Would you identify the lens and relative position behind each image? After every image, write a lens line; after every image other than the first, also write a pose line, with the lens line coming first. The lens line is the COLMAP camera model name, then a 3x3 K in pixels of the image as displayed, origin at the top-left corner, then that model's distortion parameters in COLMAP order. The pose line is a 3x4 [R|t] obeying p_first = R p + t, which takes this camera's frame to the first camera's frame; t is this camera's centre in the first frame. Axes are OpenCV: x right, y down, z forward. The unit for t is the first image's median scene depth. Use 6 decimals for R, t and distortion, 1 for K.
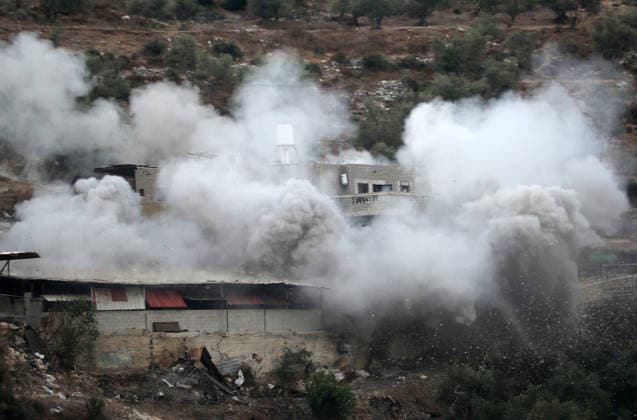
lens RADIAL K [[3227.7, 0, 318.4], [0, 3227.7, 210.8], [0, 0, 1]] dist [-0.271117, 0.000000]
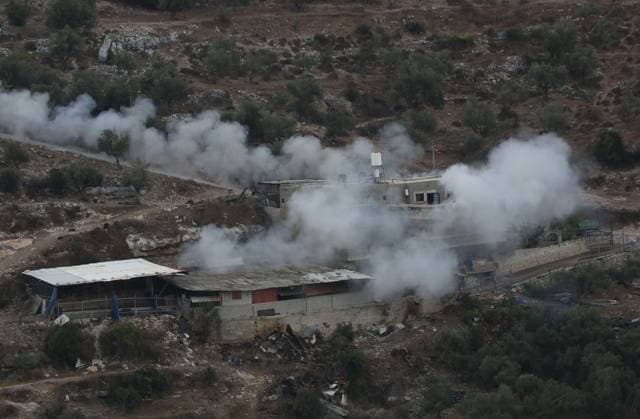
lens RADIAL K [[2728.9, 0, 322.1], [0, 2728.9, 209.9], [0, 0, 1]] dist [-0.096711, 0.000000]
pose [[0.986118, 0.003895, -0.166000, 0.219536], [0.017092, 0.992033, 0.124812, -0.195880], [0.165164, -0.125917, 0.978195, -0.394901]]
